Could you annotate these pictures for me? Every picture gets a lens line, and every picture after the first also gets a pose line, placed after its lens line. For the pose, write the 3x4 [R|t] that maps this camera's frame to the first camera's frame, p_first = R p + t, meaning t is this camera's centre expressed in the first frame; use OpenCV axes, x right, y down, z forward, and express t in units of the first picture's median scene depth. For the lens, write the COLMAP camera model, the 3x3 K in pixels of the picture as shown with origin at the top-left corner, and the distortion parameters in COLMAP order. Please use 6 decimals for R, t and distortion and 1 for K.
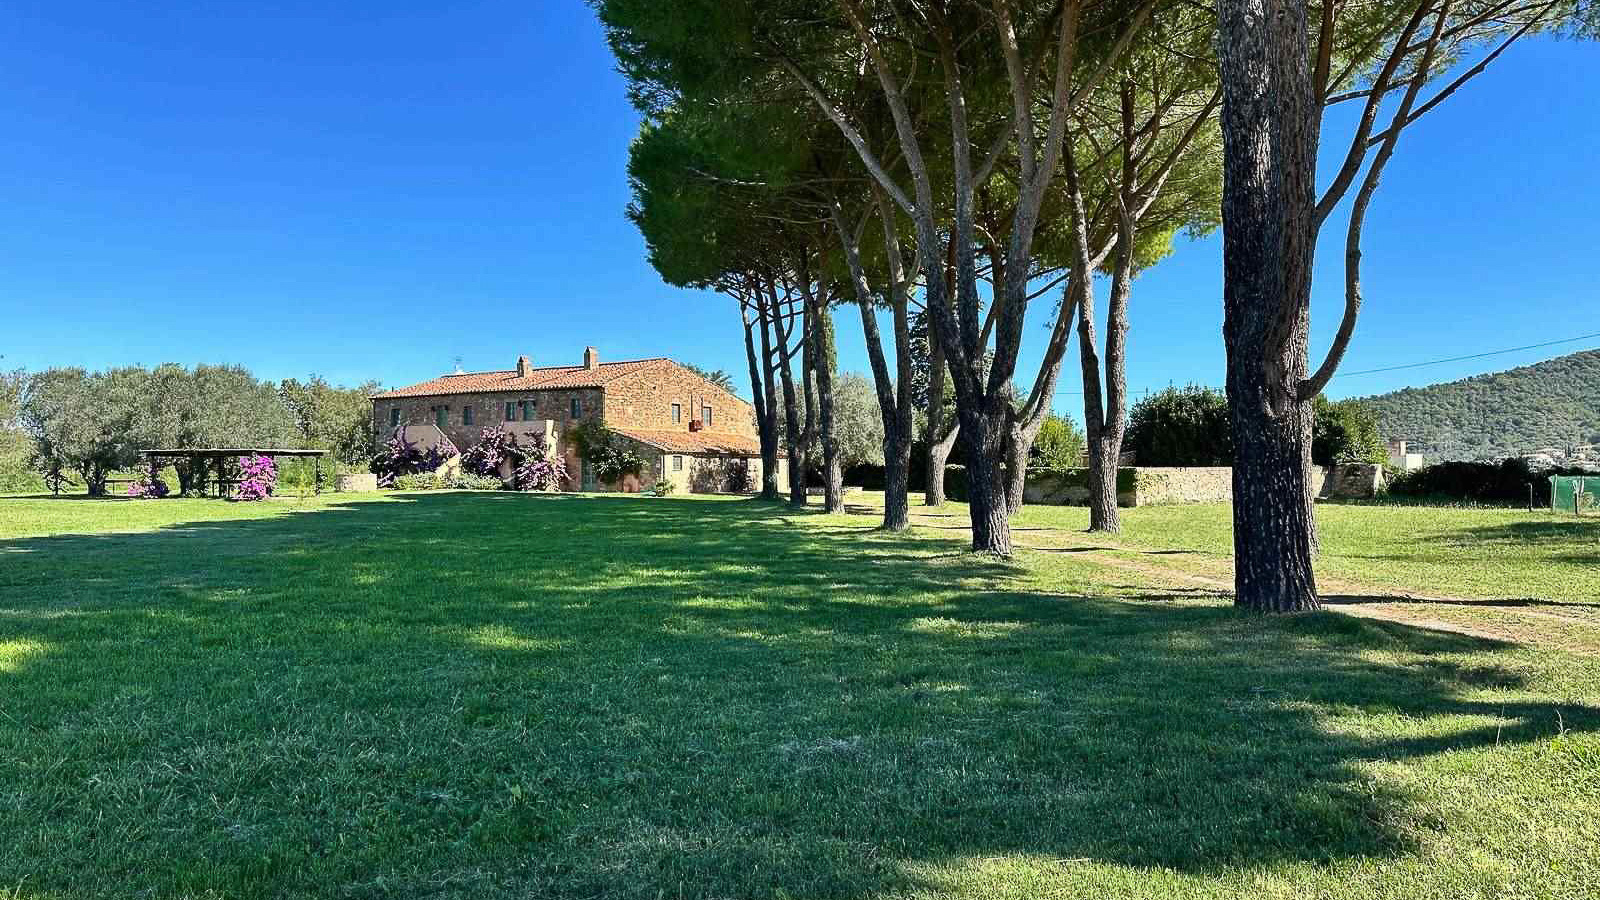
lens RADIAL K [[1109.6, 0, 800.0], [0, 1109.6, 450.0], [0, 0, 1]] dist [0.173751, -0.274494]
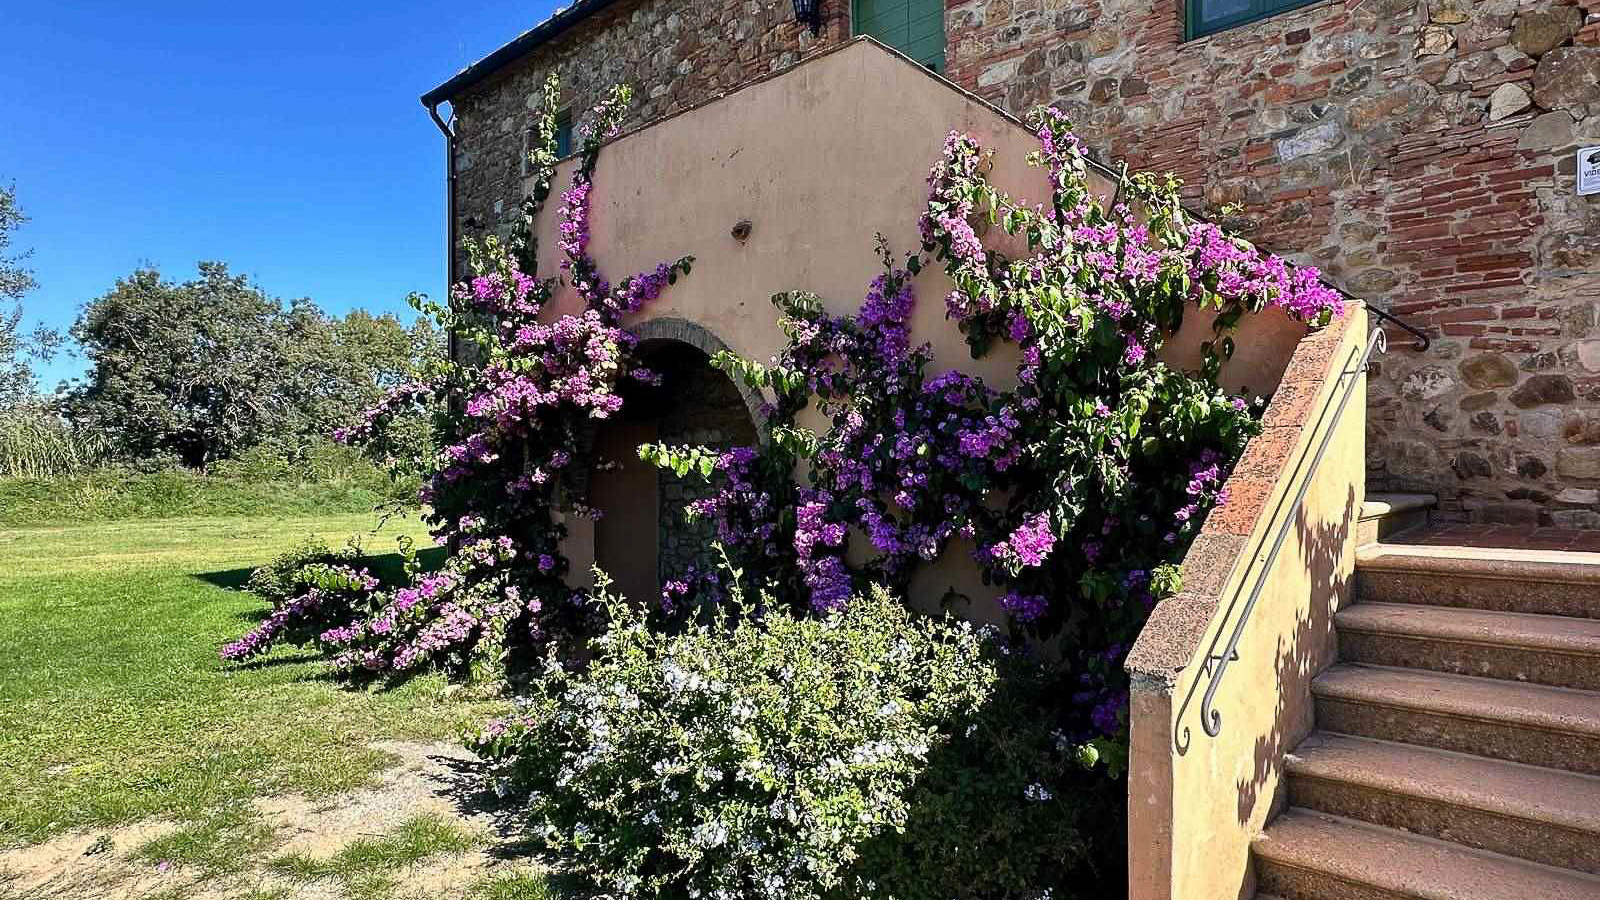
lens RADIAL K [[940.9, 0, 785.8], [0, 940.9, 465.5], [0, 0, 1]] dist [-0.003291, -0.001207]
pose [[0.981947, 0.001739, -0.189149, -0.342050], [0.002938, 0.999697, 0.024446, 0.010667], [0.189134, -0.024560, 0.981644, 0.996275]]
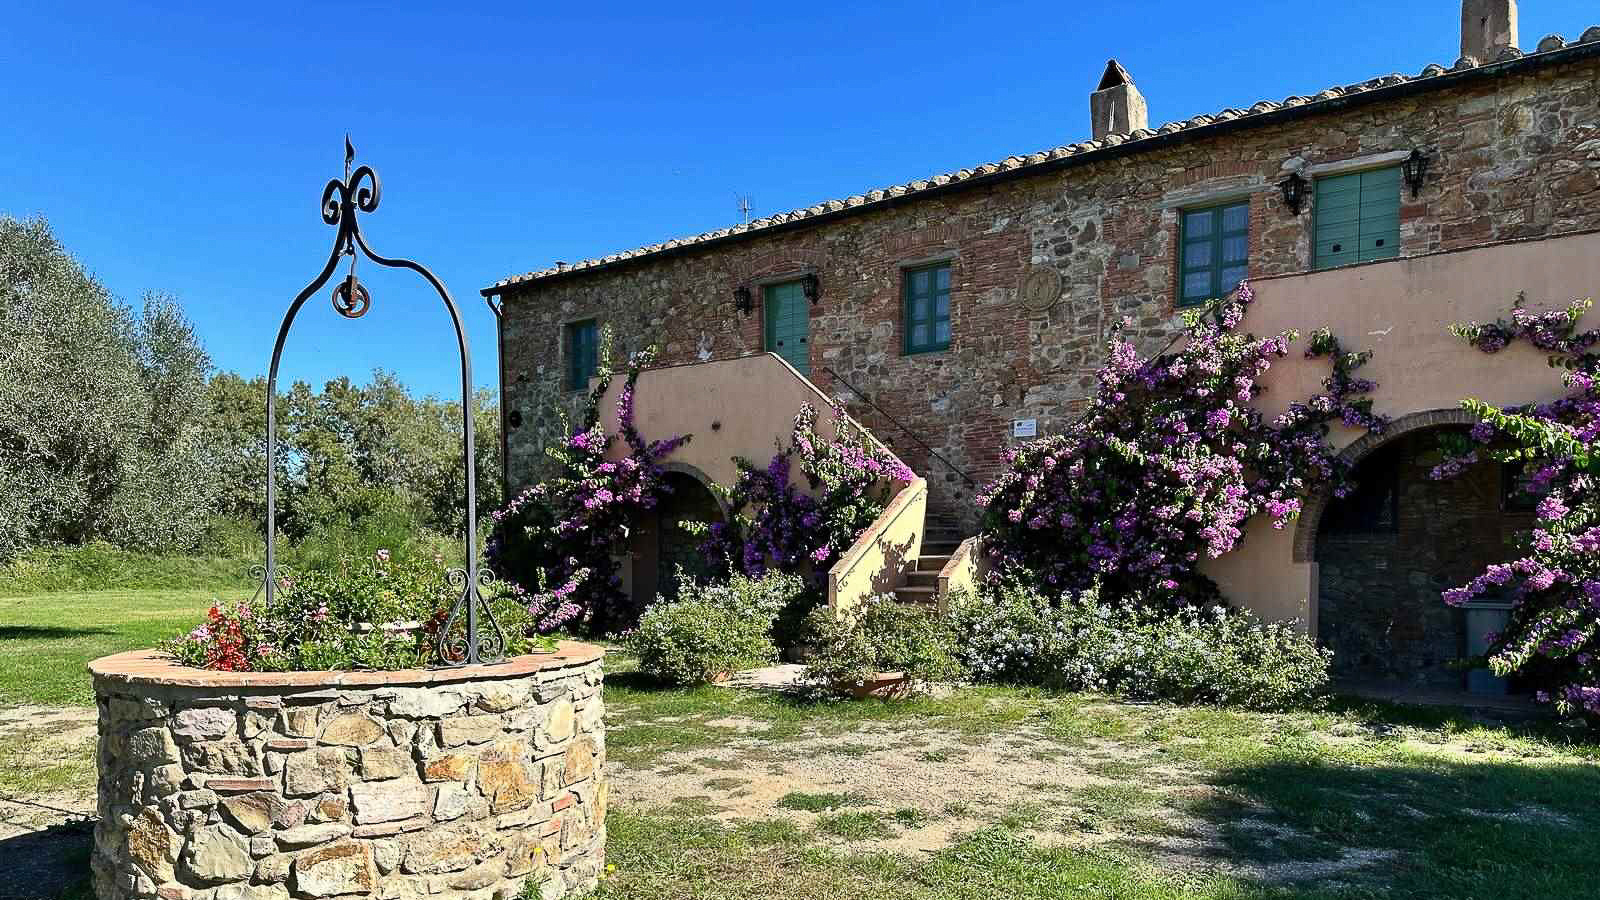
lens RADIAL K [[1119.8, 0, 800.6], [0, 1119.8, 592.7], [0, 0, 1]] dist [0.166260, -0.286045]
pose [[0.996218, 0.007561, -0.086560, -0.323867], [-0.002053, 0.997977, 0.063539, 0.010707], [0.086866, -0.063121, 0.994218, 0.842430]]
